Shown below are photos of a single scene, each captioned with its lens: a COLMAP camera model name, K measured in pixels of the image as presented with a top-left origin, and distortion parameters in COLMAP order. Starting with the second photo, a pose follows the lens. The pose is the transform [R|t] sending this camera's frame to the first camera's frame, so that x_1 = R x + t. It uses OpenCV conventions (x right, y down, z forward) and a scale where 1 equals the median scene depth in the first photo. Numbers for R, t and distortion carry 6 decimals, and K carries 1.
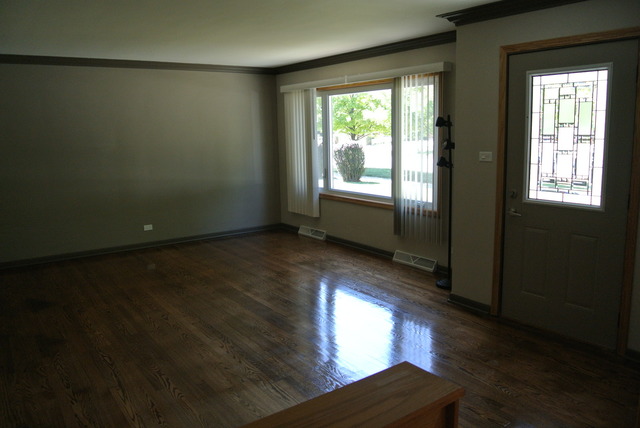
lens RADIAL K [[497.9, 0, 320.0], [0, 497.9, 214.0], [0, 0, 1]] dist [-0.097084, 0.004466]
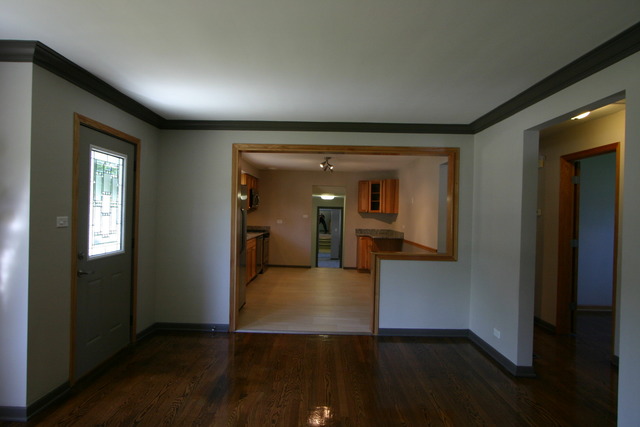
lens RADIAL K [[345.8, 0, 320.0], [0, 345.8, 213.5], [0, 0, 1]] dist [-0.000366, -0.000103]
pose [[-0.802422, 0.000667, 0.596756, -0.327355], [0.093087, 0.987898, 0.124064, -0.124139], [-0.589452, 0.155102, -0.792773, 0.907846]]
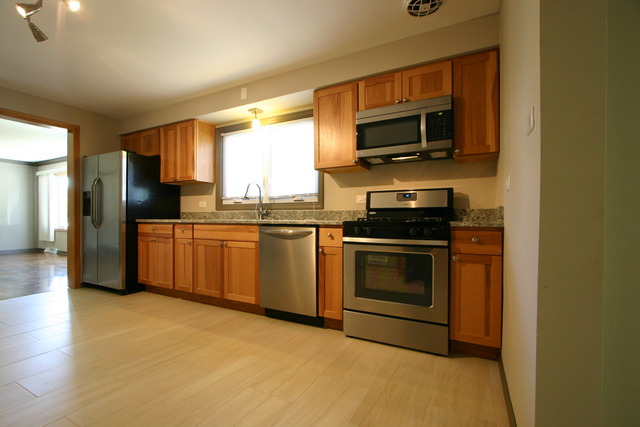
lens RADIAL K [[289.5, 0, 320.0], [0, 289.5, 213.5], [0, 0, 1]] dist [-0.000508, -0.000070]
pose [[0.898971, 0.023639, 0.437369, 0.549953], [0.056524, 0.983932, -0.169360, 0.190444], [-0.434345, 0.176972, 0.883190, -0.542226]]
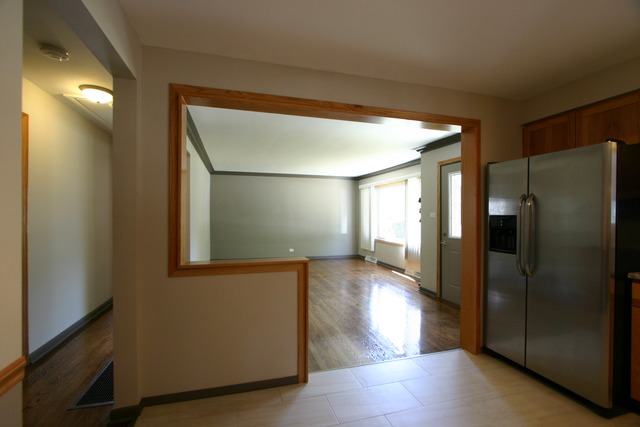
lens RADIAL K [[289.5, 0, 320.0], [0, 289.5, 213.5], [0, 0, 1]] dist [-0.000508, -0.000070]
pose [[0.946518, 0.023227, -0.321814, 0.207757], [-0.077584, 0.984526, -0.157131, 0.072924], [0.313185, 0.173695, 0.933673, -0.191989]]
